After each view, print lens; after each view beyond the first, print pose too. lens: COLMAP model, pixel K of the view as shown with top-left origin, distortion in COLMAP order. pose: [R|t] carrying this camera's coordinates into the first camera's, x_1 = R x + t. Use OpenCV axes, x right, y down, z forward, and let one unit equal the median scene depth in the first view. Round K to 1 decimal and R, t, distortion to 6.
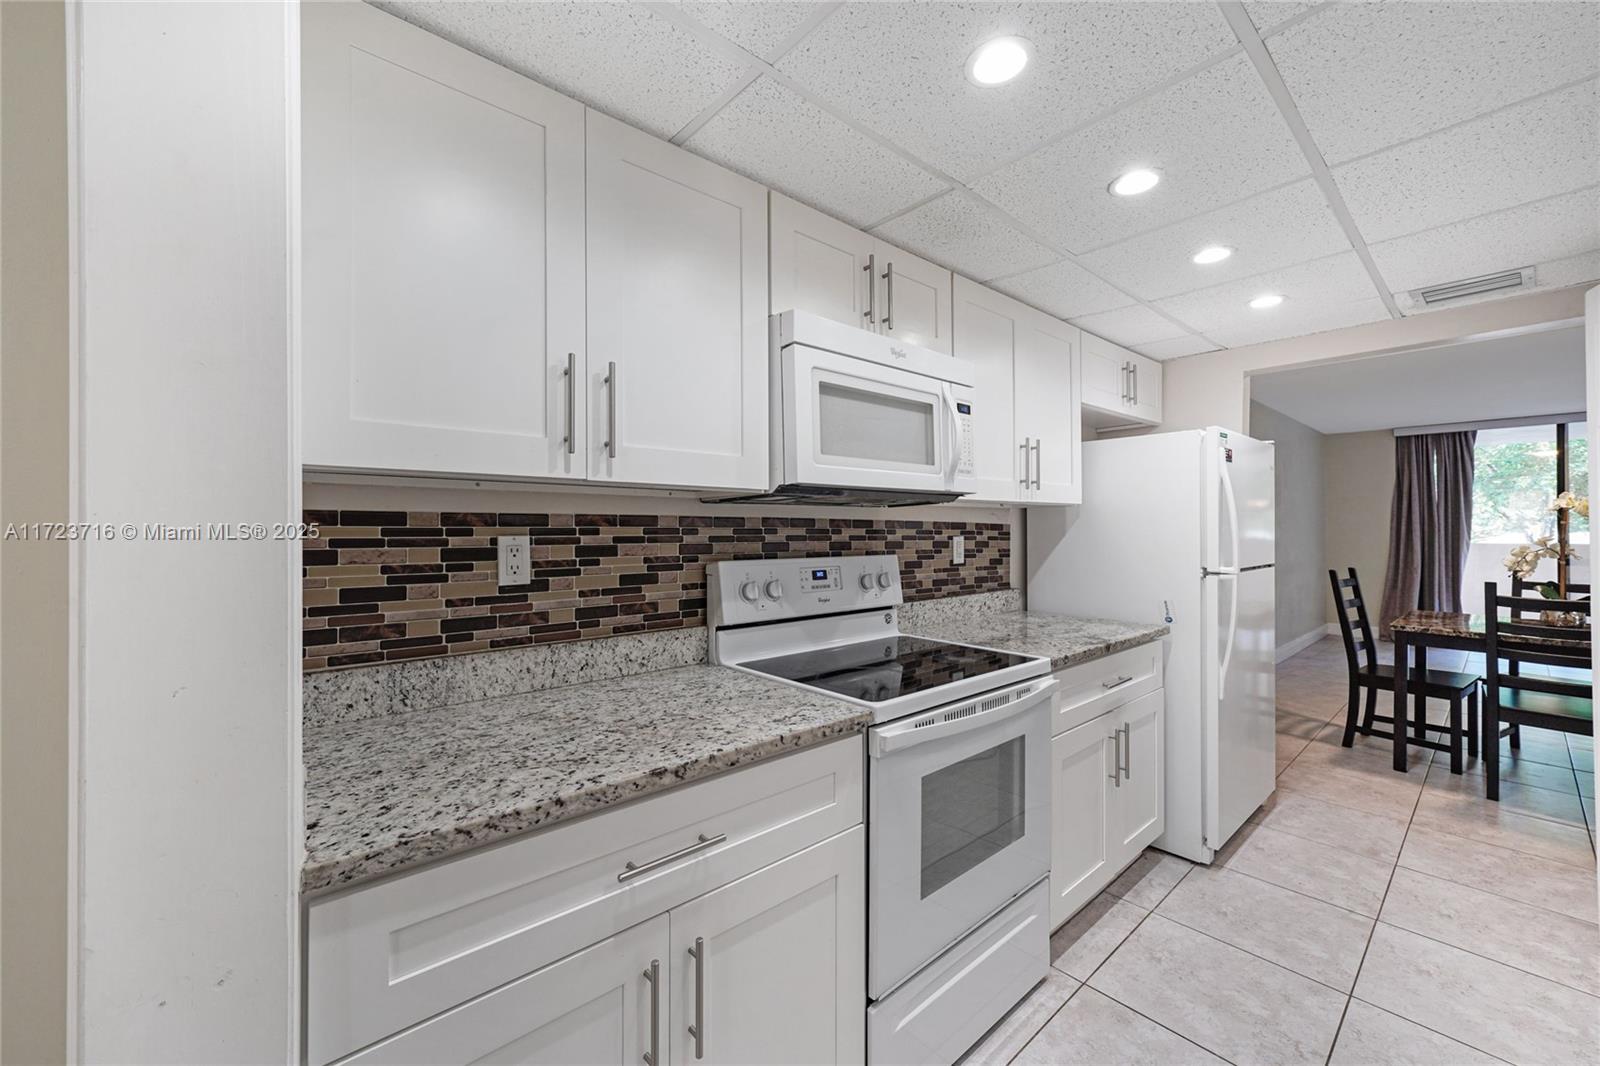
lens RADIAL K [[630.3, 0, 800.0], [0, 630.3, 533.0], [0, 0, 1]] dist [0.007635, -0.000263]
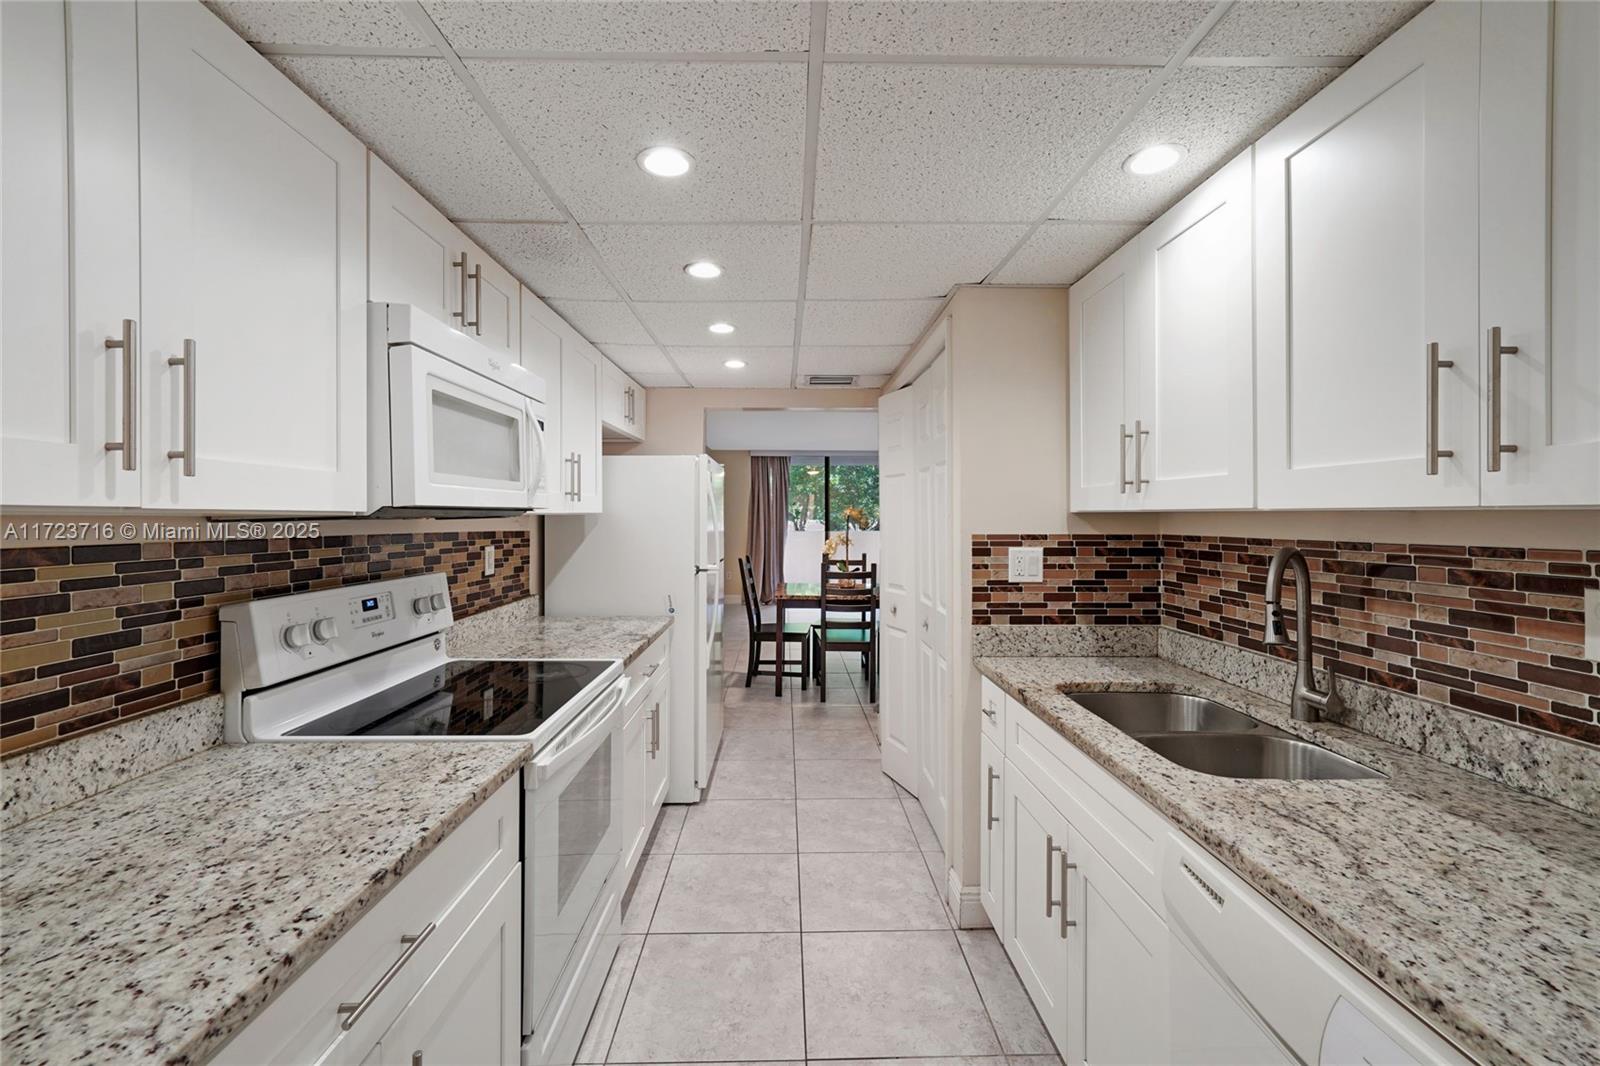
lens RADIAL K [[647.5, 0, 799.4], [0, 647.5, 521.9], [0, 0, 1]] dist [-0.008811, 0.005773]
pose [[0.651731, -0.003969, 0.758440, -0.275371], [0.004054, 0.999990, 0.001749, -0.046741], [-0.758439, 0.001935, 0.651741, 0.016555]]
